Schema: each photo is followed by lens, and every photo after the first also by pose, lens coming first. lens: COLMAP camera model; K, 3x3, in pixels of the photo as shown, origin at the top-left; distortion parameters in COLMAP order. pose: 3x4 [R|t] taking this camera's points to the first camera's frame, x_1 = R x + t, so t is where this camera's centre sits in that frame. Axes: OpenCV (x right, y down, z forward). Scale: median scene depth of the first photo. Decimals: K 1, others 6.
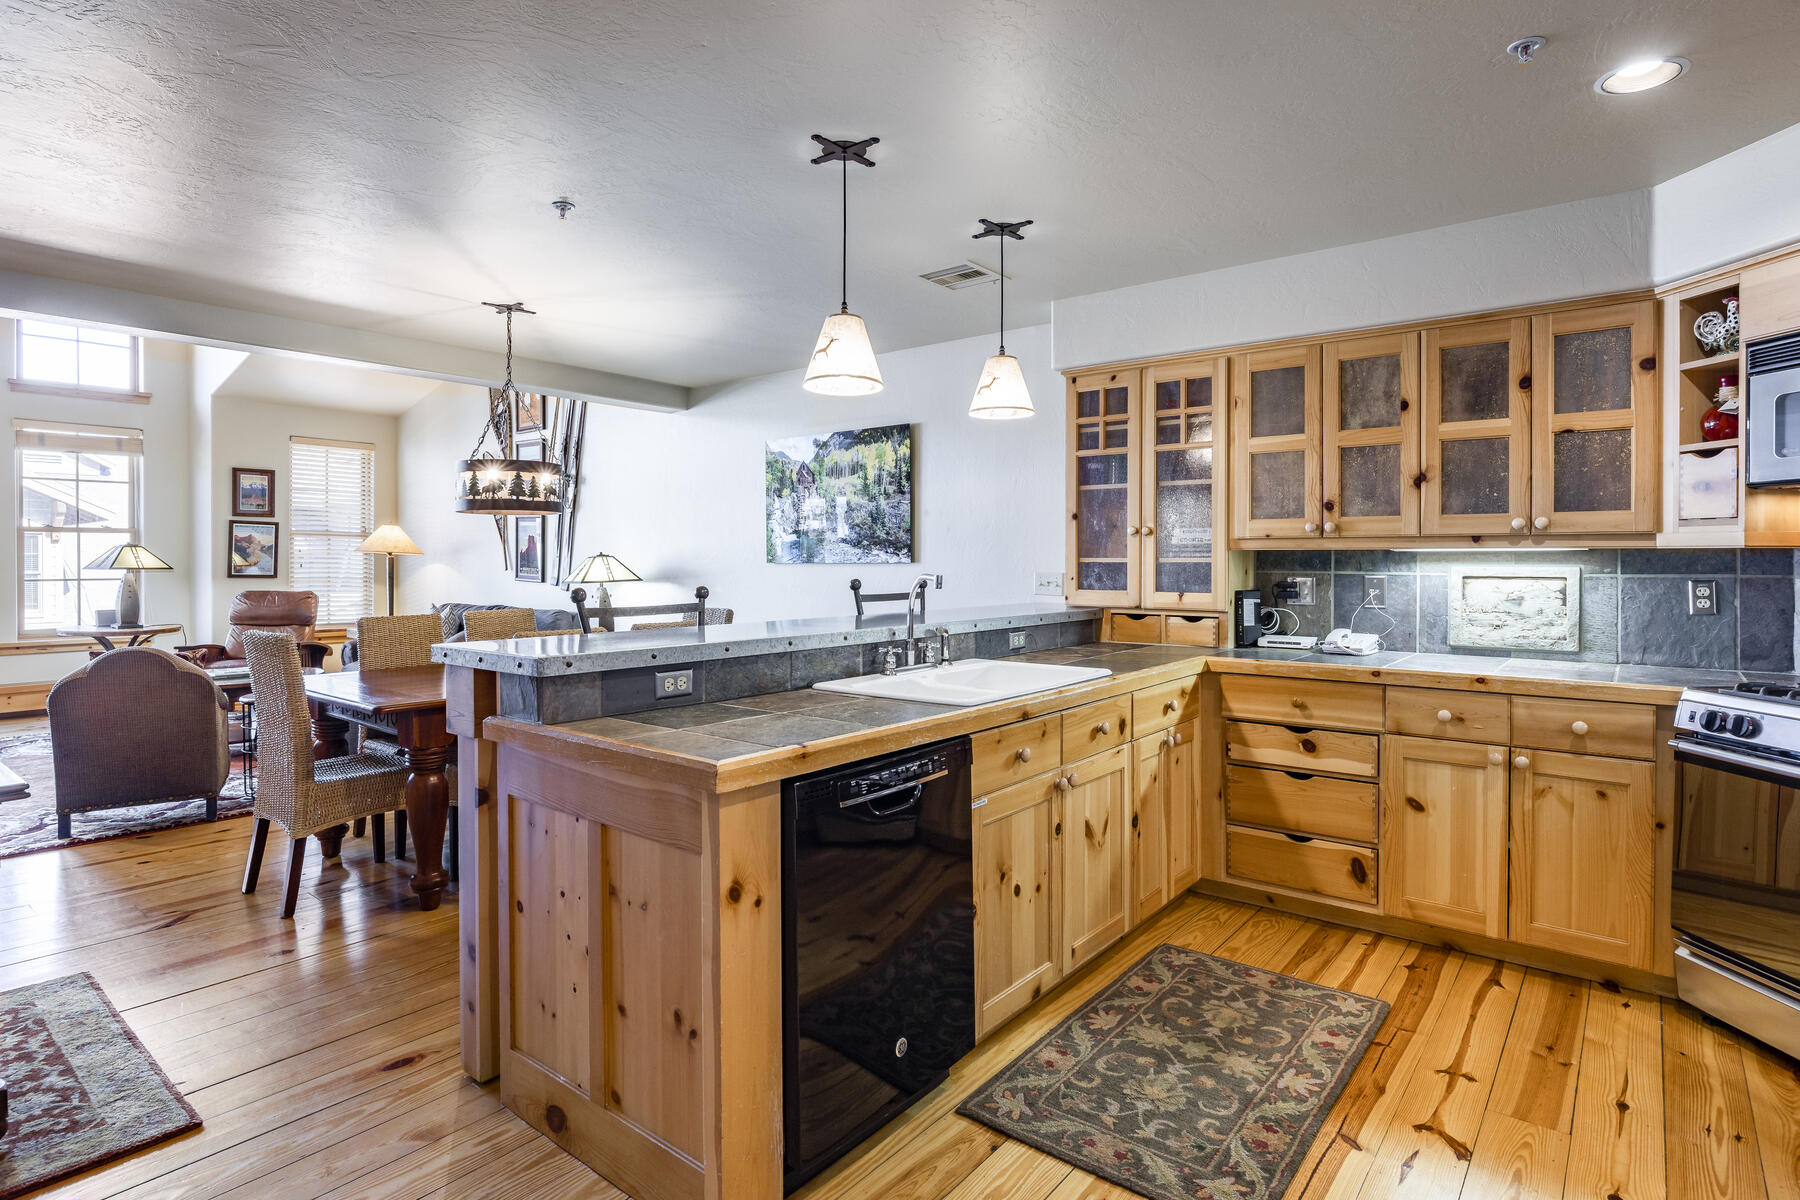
lens RADIAL K [[964.3, 0, 893.4], [0, 964.3, 572.0], [0, 0, 1]] dist [-0.005578, -0.001067]
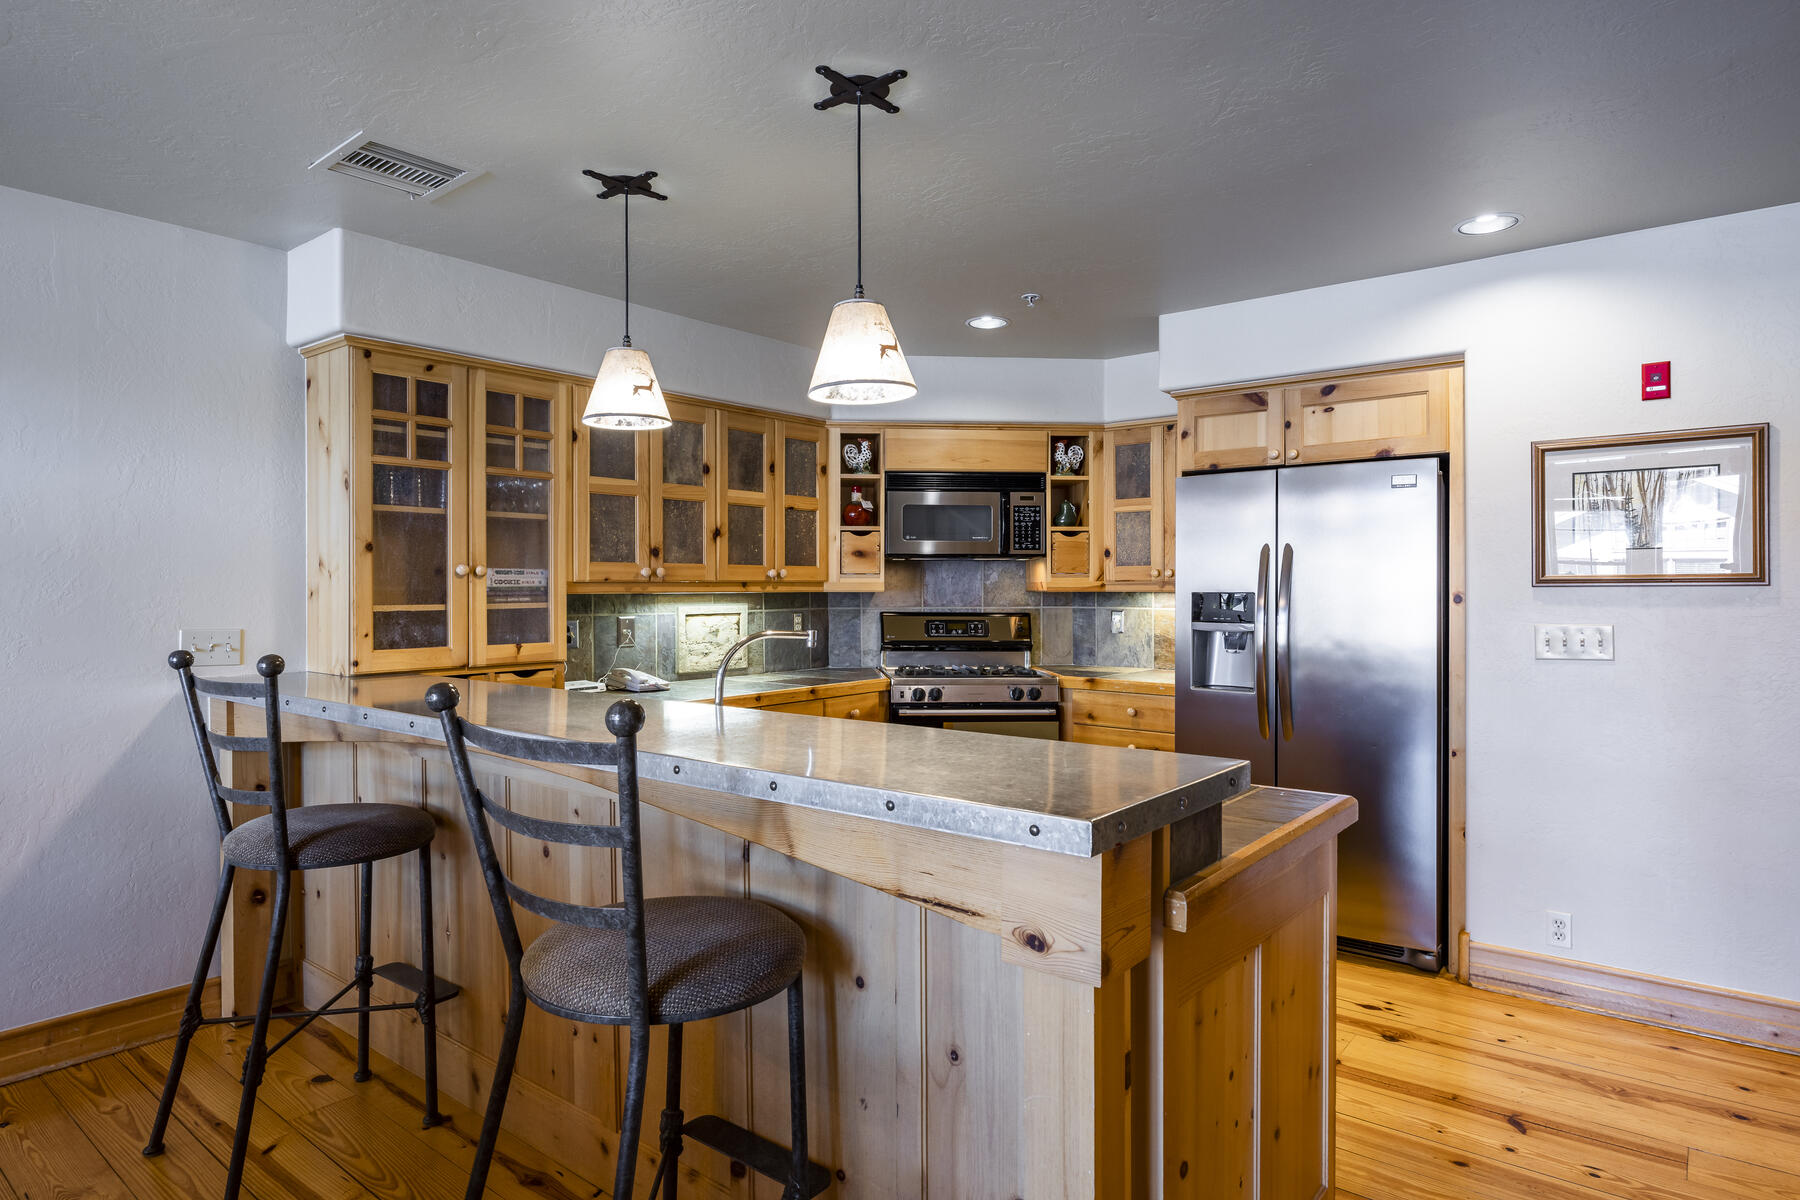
lens RADIAL K [[1010.6, 0, 888.9], [0, 1010.6, 595.3], [0, 0, 1]] dist [-0.002845, -0.001417]
pose [[-0.012618, -0.008901, 0.999881, -0.711380], [0.017665, 0.999802, 0.009124, -0.028478], [-0.999764, 0.017778, -0.012458, 0.810525]]
